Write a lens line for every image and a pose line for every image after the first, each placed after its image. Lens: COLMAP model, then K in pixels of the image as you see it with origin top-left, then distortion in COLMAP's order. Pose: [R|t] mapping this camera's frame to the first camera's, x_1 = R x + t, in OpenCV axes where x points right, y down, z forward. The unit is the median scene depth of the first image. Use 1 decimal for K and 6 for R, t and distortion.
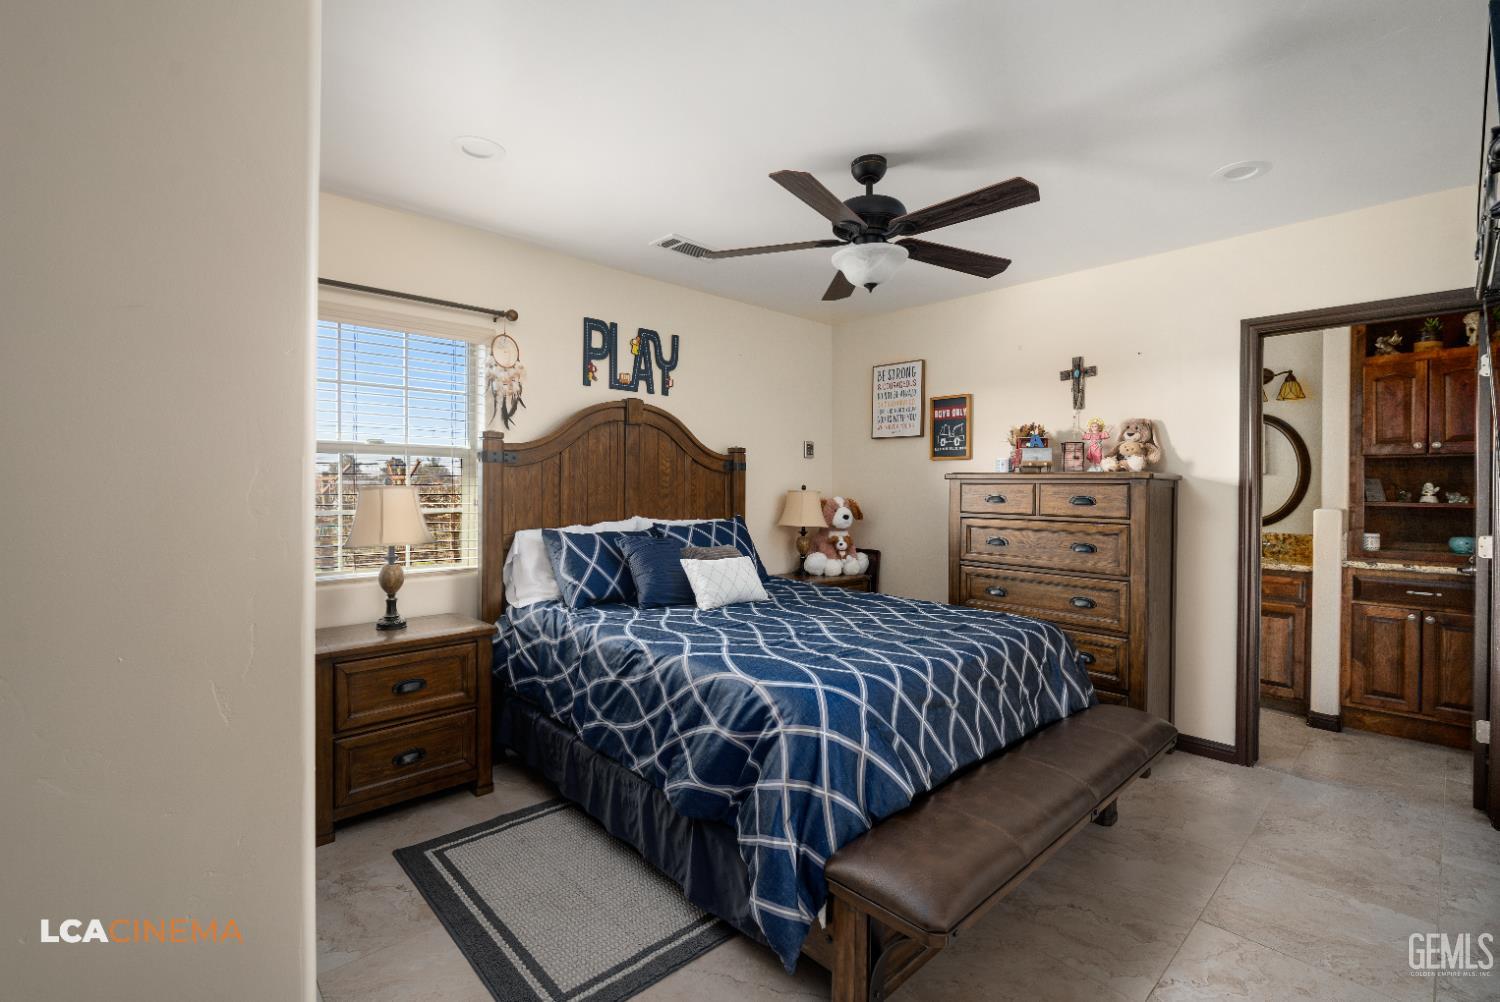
lens RADIAL K [[660.7, 0, 754.3], [0, 660.7, 492.8], [0, 0, 1]] dist [-0.001502, -0.000002]
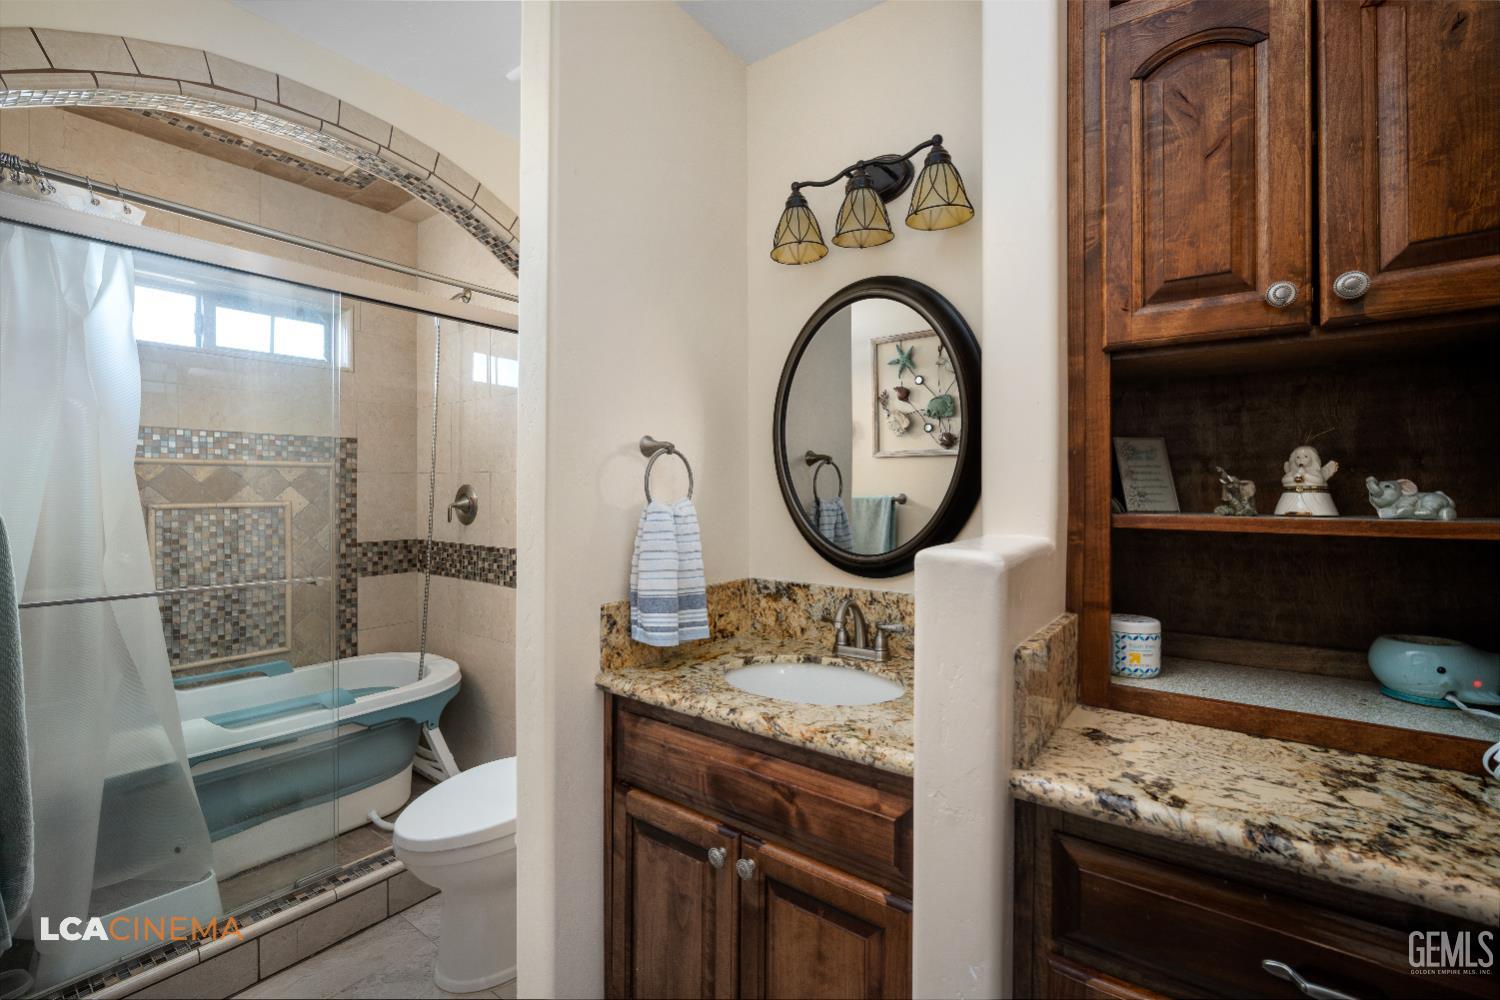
lens RADIAL K [[660.7, 0, 744.4], [0, 660.7, 497.1], [0, 0, 1]] dist [-0.001502, -0.000002]
pose [[0.985306, -0.001843, 0.170789, 0.733602], [0.002371, 0.999993, -0.002885, 0.006884], [-0.170783, 0.003248, 0.985303, 0.759339]]
